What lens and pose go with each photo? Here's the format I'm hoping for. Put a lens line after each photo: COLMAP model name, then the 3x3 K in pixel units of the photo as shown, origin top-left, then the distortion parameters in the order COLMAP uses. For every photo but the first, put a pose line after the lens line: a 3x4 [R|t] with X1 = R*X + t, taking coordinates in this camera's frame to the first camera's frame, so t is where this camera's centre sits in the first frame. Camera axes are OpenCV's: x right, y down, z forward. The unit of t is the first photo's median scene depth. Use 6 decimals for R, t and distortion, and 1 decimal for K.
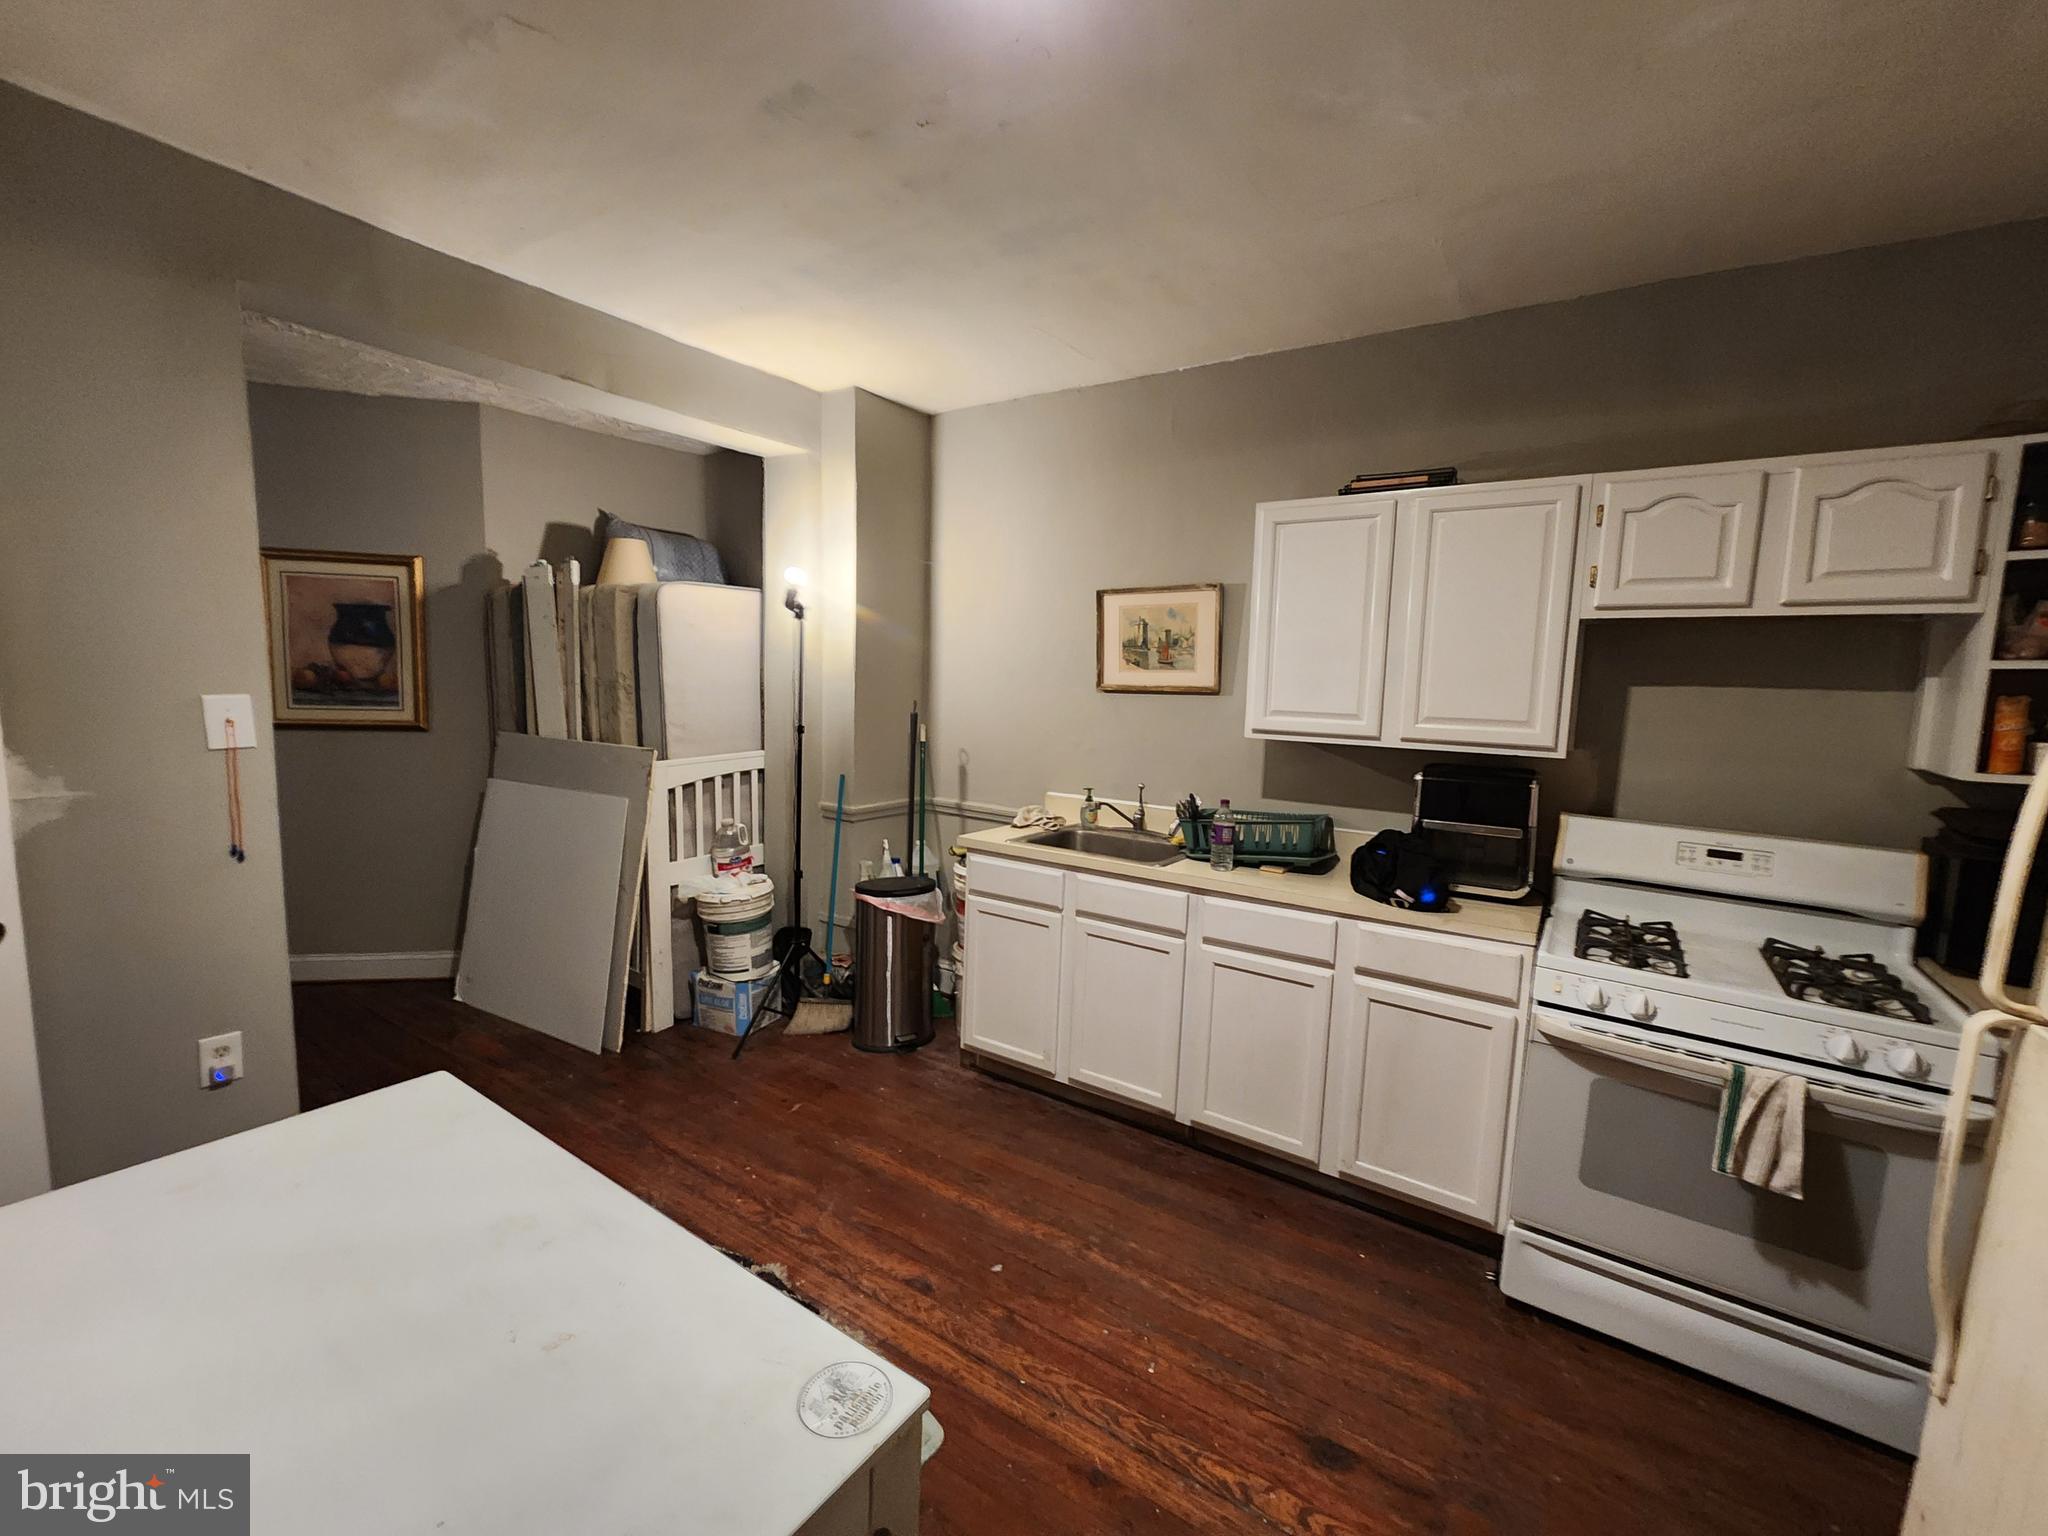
lens RADIAL K [[821.0, 0, 1024.0], [0, 821.0, 768.0], [0, 0, 1]] dist [-0.001117, -0.000099]
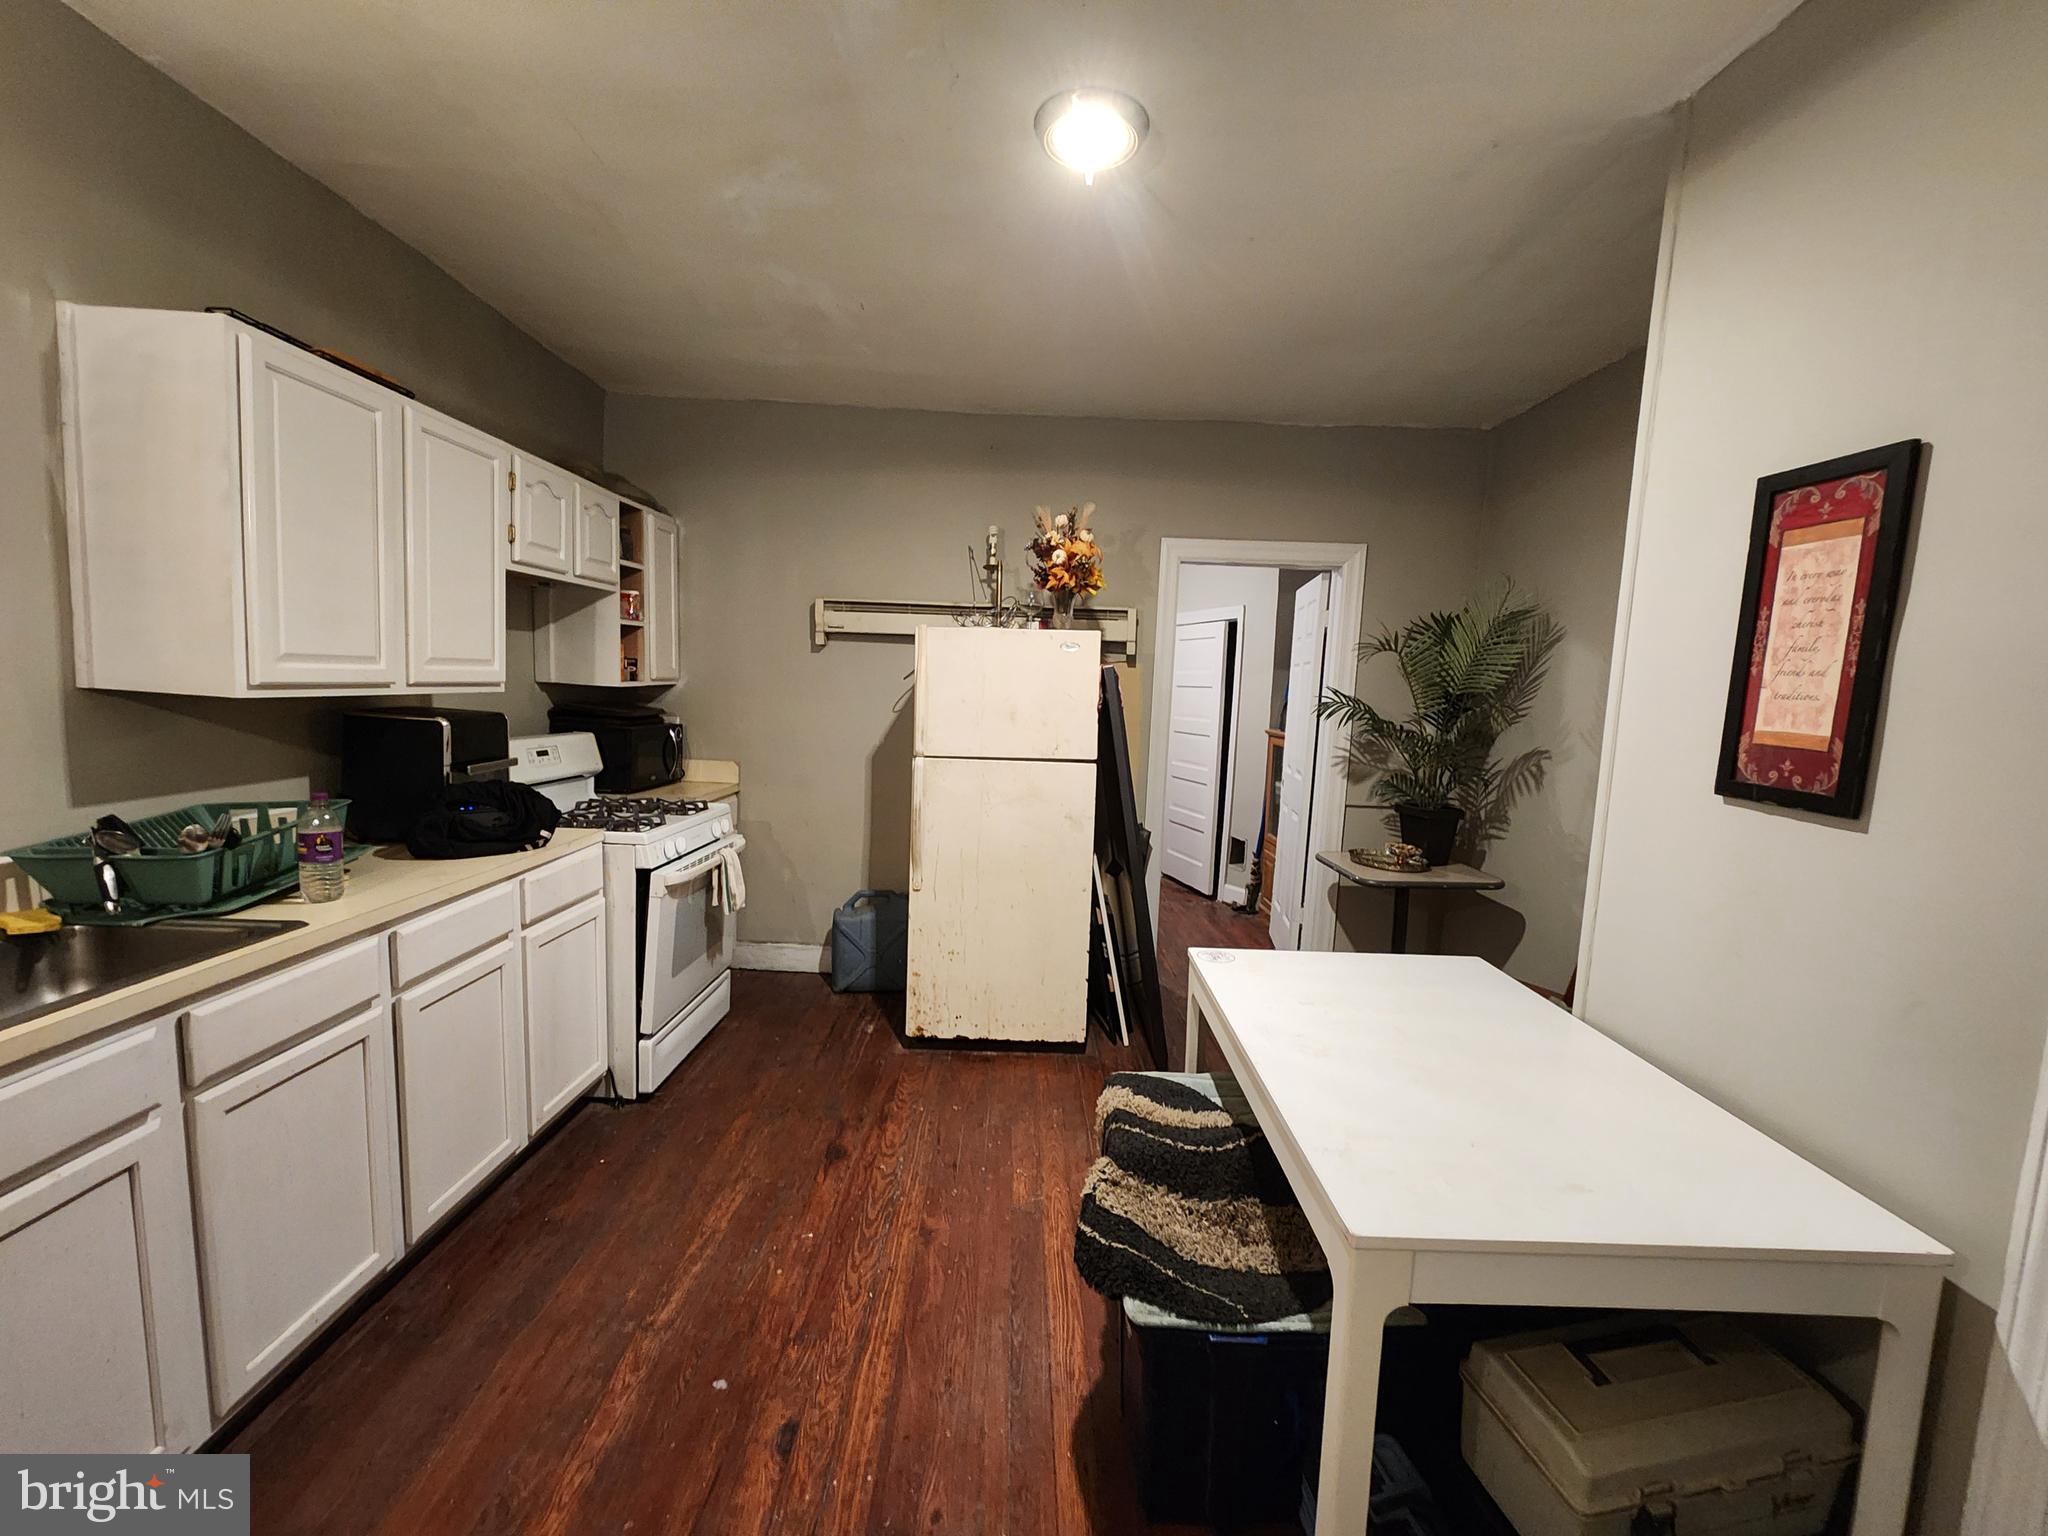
lens RADIAL K [[822.1, 0, 1027.3], [0, 822.1, 781.2], [0, 0, 1]] dist [0.001569, 0.000205]
pose [[-0.539563, -0.158956, 0.826804, -0.740649], [0.028595, 0.977990, 0.206683, -0.111475], [-0.841460, 0.135161, -0.523141, 1.066322]]
